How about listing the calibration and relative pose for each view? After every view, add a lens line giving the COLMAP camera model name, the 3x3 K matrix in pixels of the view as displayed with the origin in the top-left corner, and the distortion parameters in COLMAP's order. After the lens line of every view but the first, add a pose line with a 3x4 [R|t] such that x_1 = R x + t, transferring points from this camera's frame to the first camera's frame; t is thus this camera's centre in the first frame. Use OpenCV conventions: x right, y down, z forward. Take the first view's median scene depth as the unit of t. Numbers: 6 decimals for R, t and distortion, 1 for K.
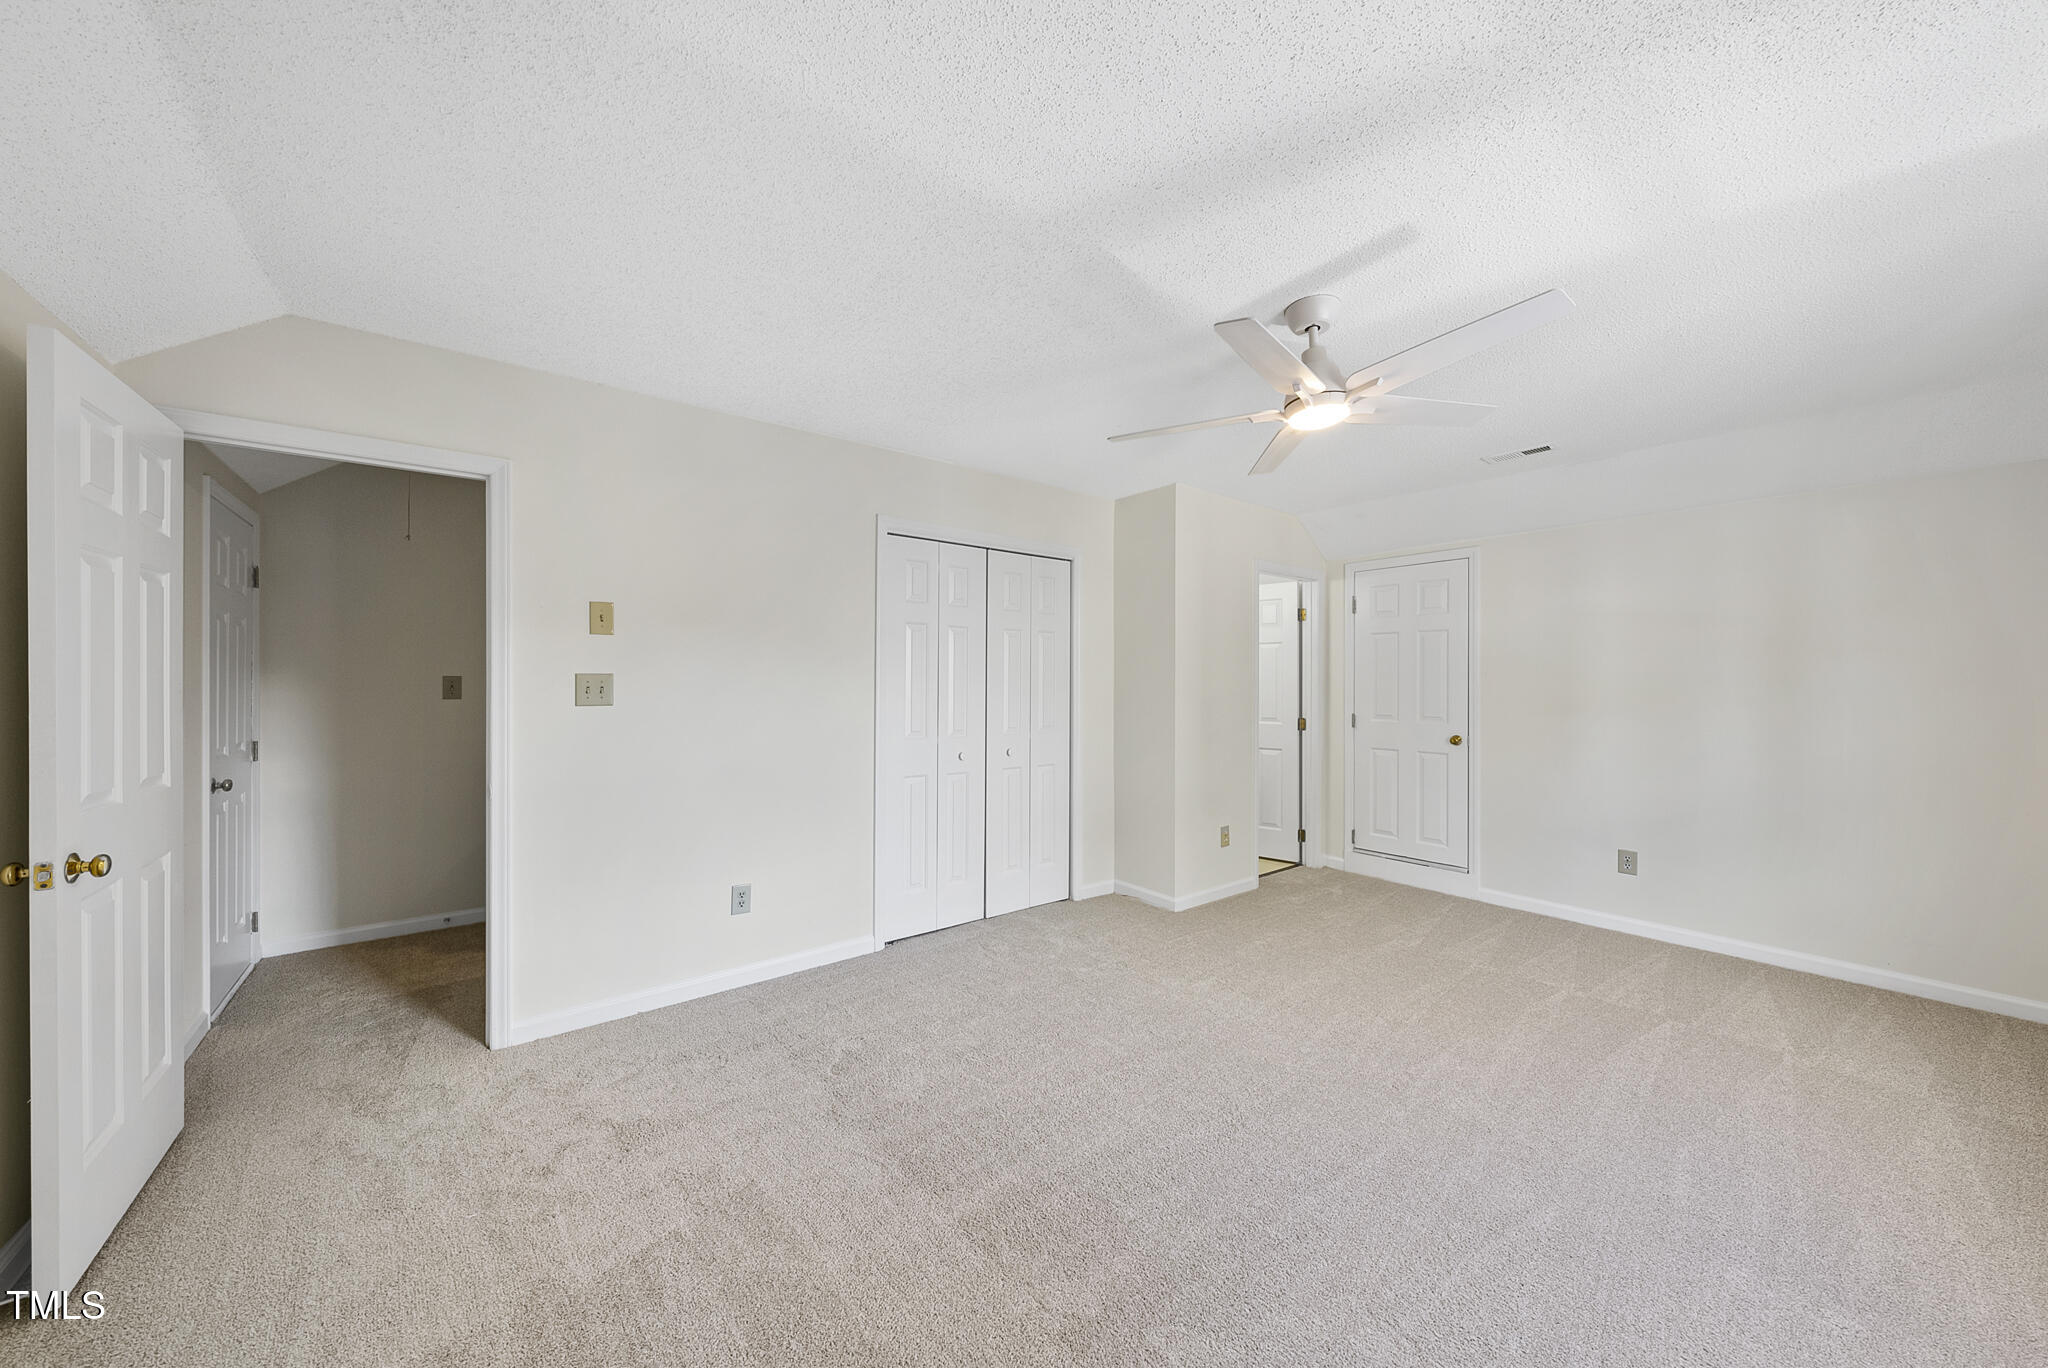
lens RADIAL K [[713.7, 0, 1034.0], [0, 713.7, 680.3], [0, 0, 1]] dist [-0.000774, -0.000015]
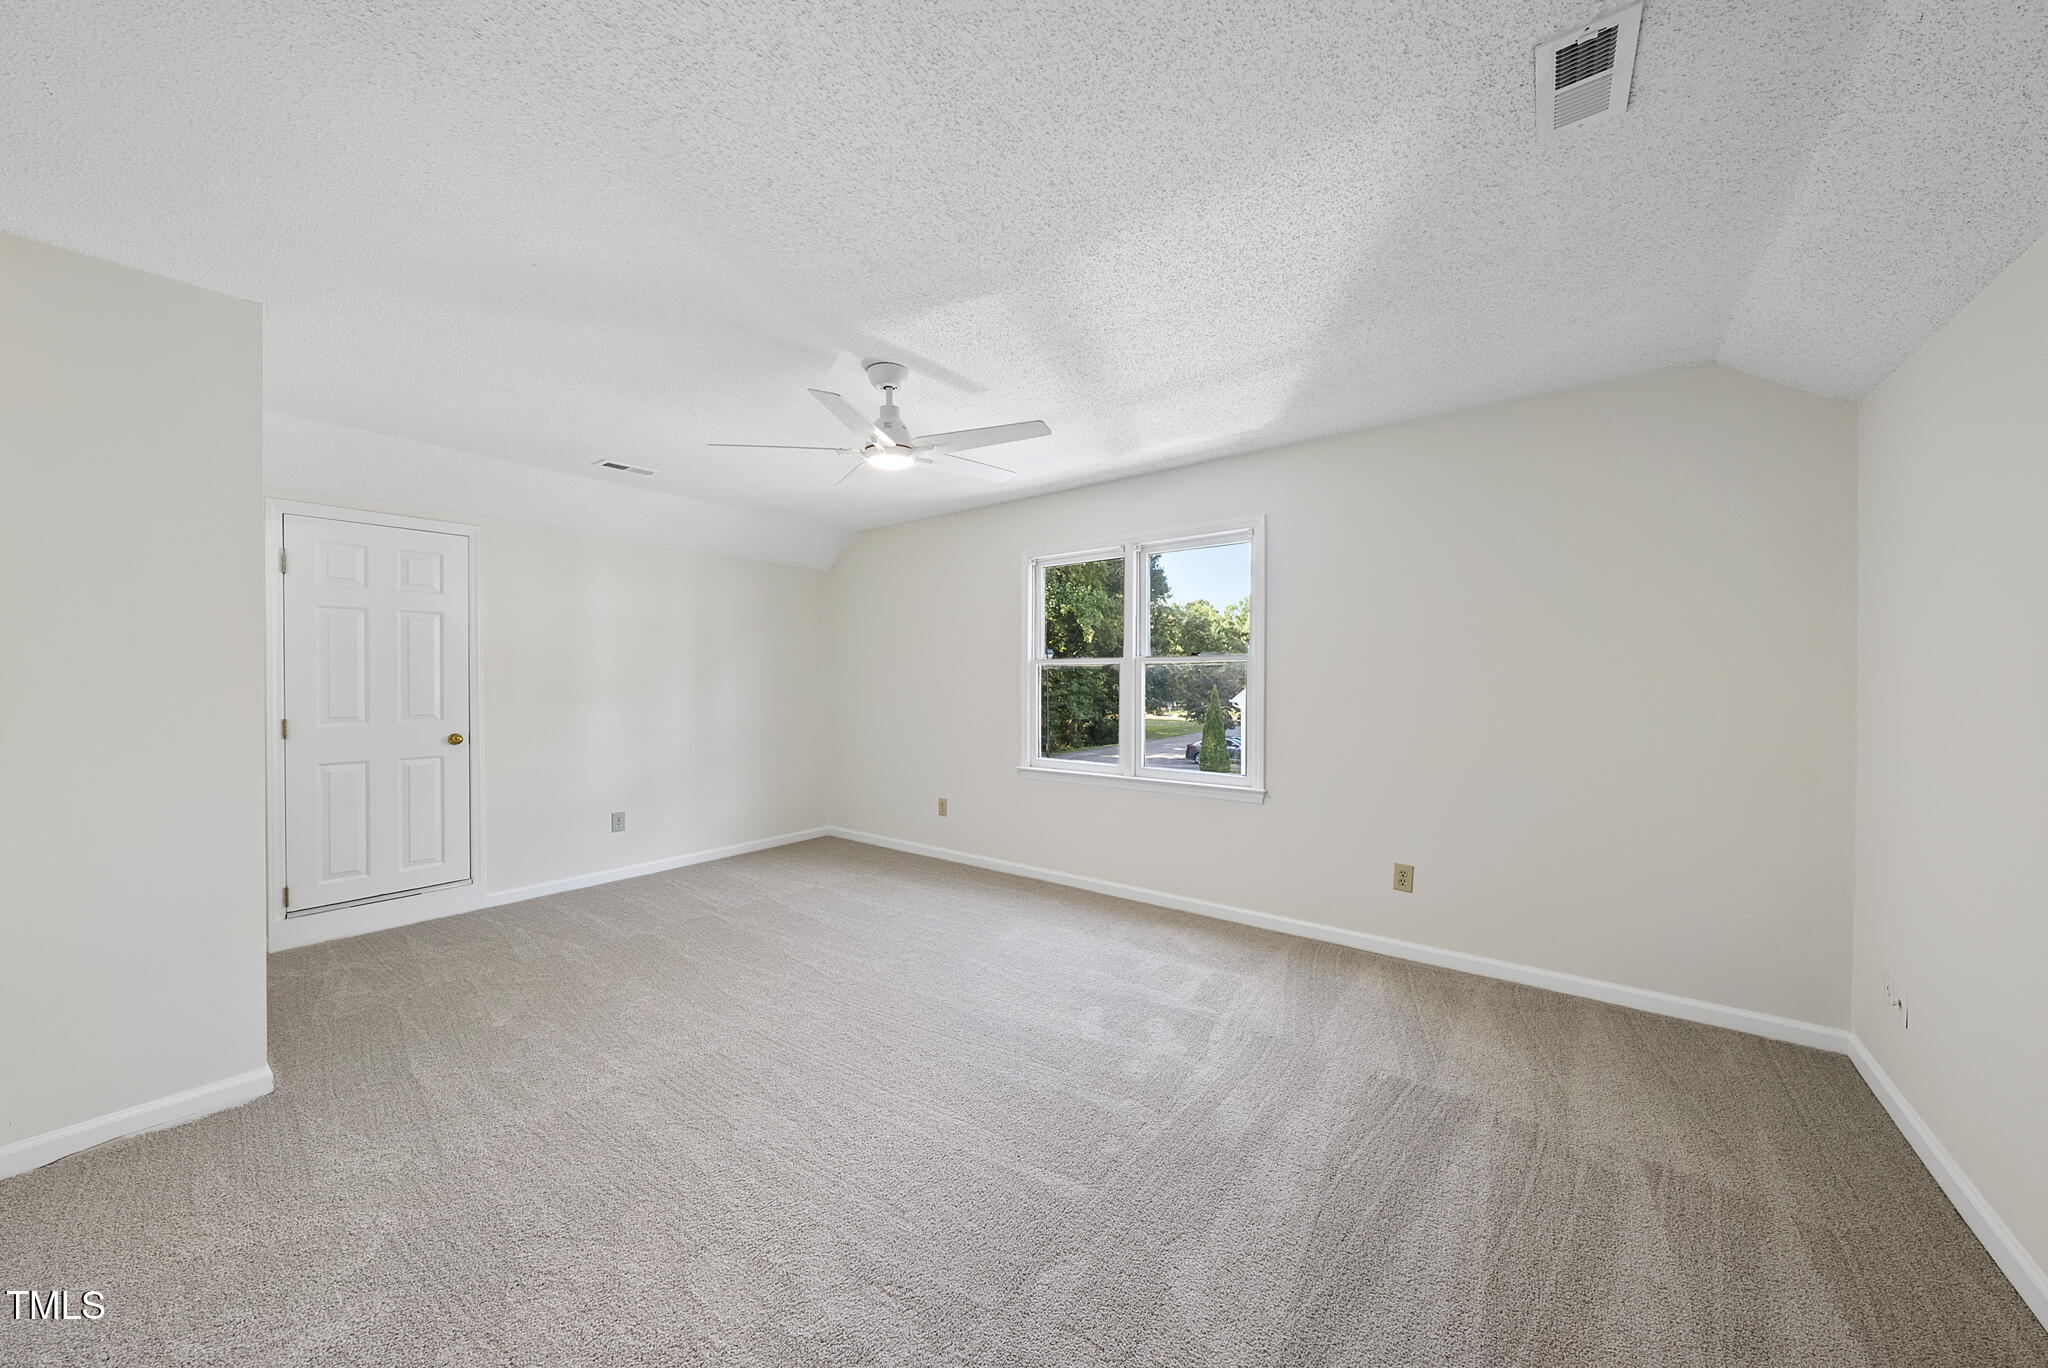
lens RADIAL K [[701.7, 0, 1027.8], [0, 701.7, 682.0], [0, 0, 1]] dist [-0.001232, -0.000321]
pose [[-0.233504, -0.011141, 0.972292, -0.449390], [-0.003186, 0.999938, 0.010692, 0.001727], [-0.972351, -0.000601, -0.233525, 0.550362]]
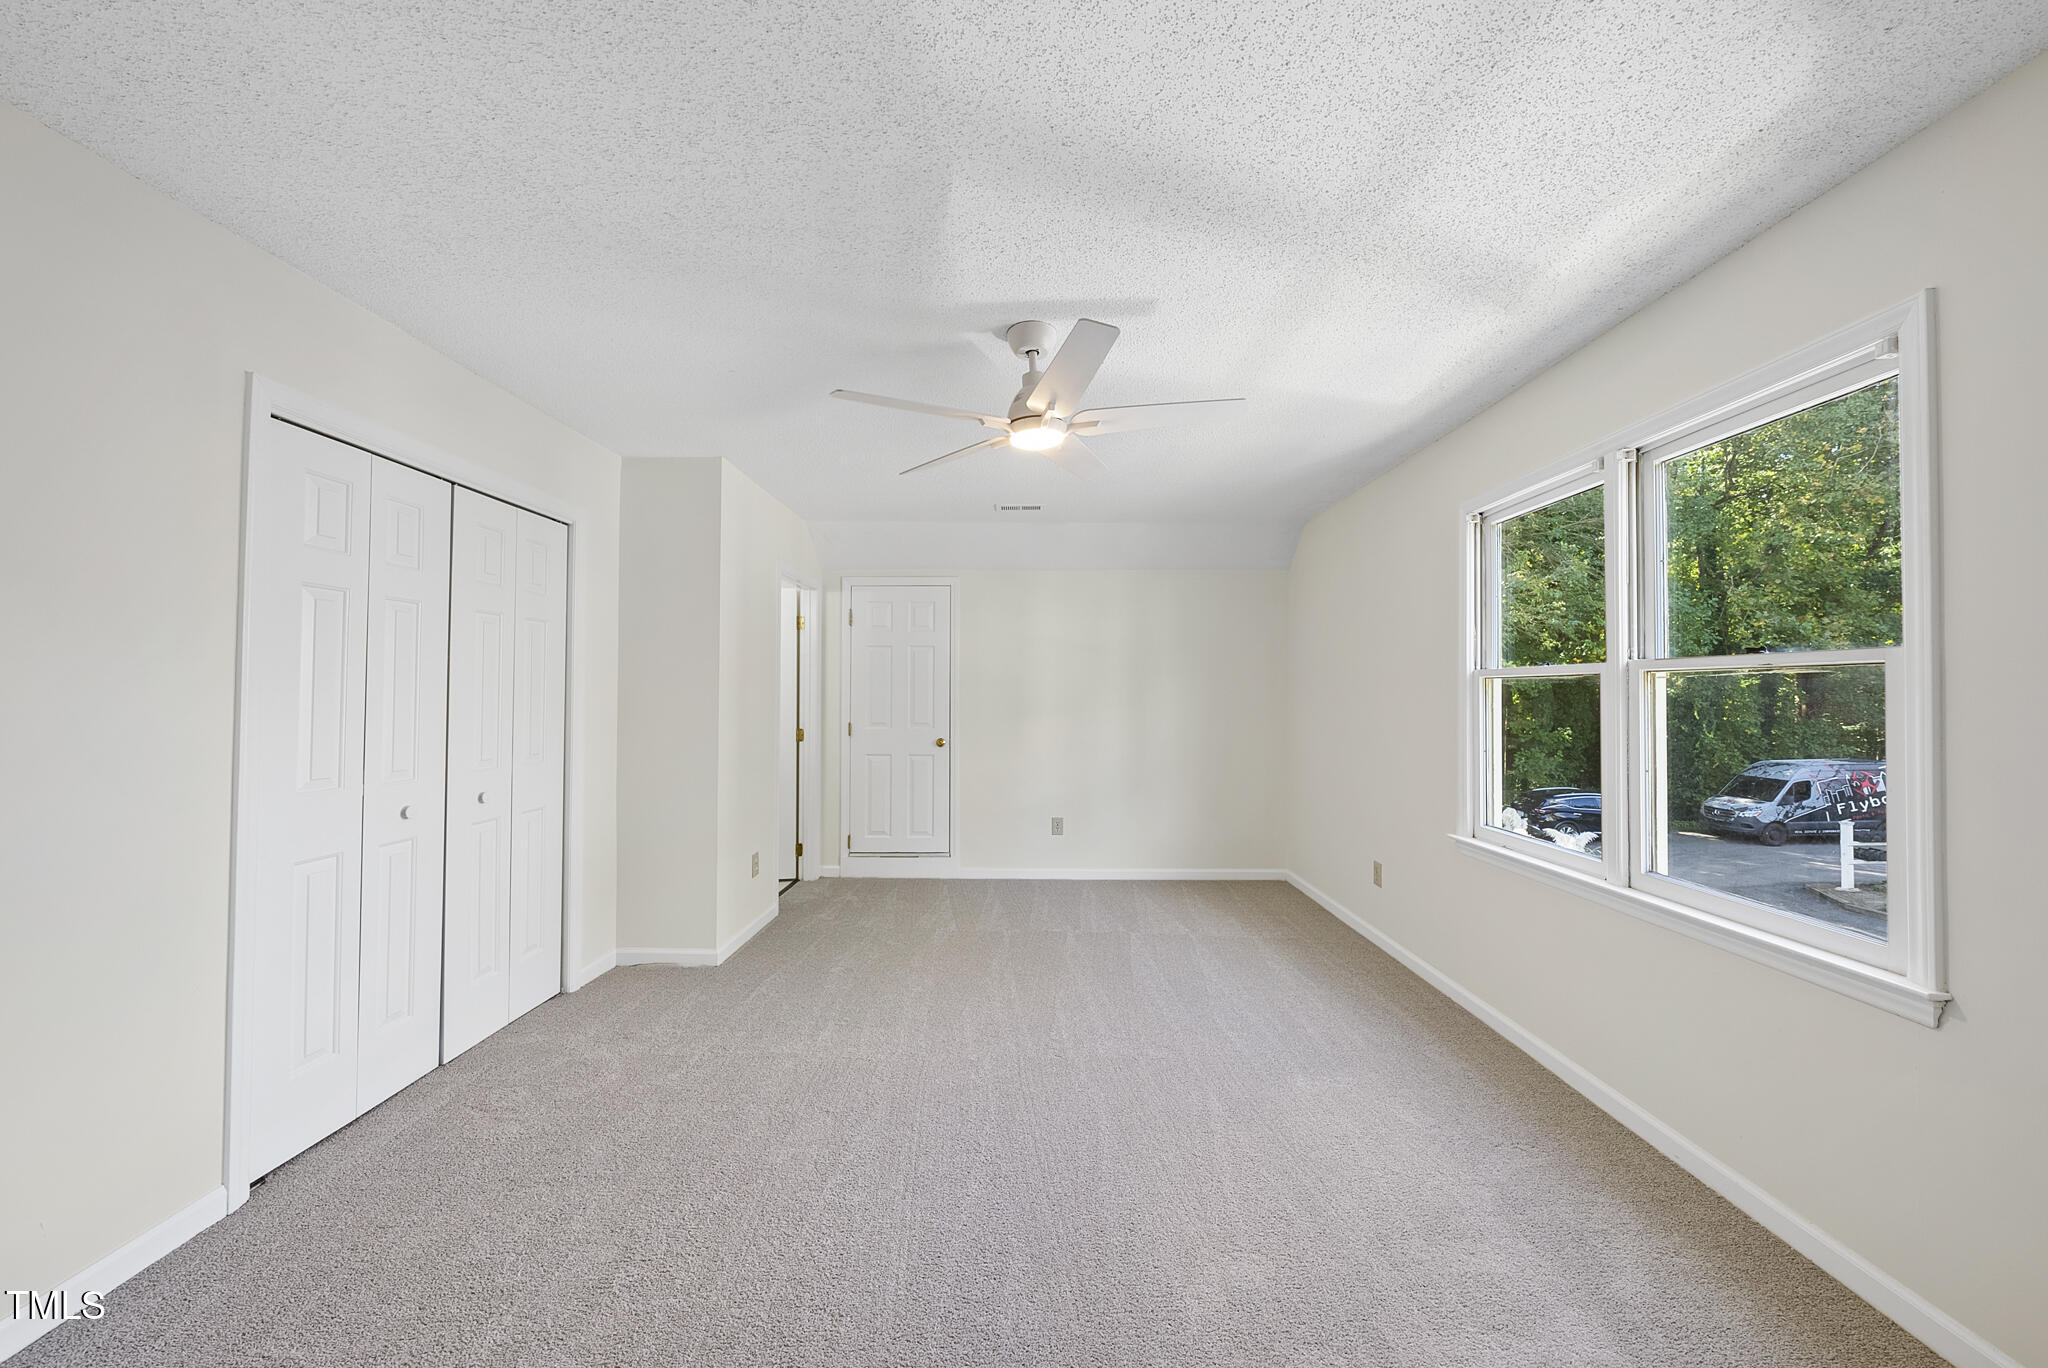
lens RADIAL K [[701.7, 0, 1027.8], [0, 701.7, 682.0], [0, 0, 1]] dist [-0.001232, -0.000321]
pose [[0.631103, 0.011217, 0.775618, -0.211726], [-0.002545, 0.999920, -0.012389, -0.000103], [-0.775695, 0.005845, 0.631081, 0.190250]]
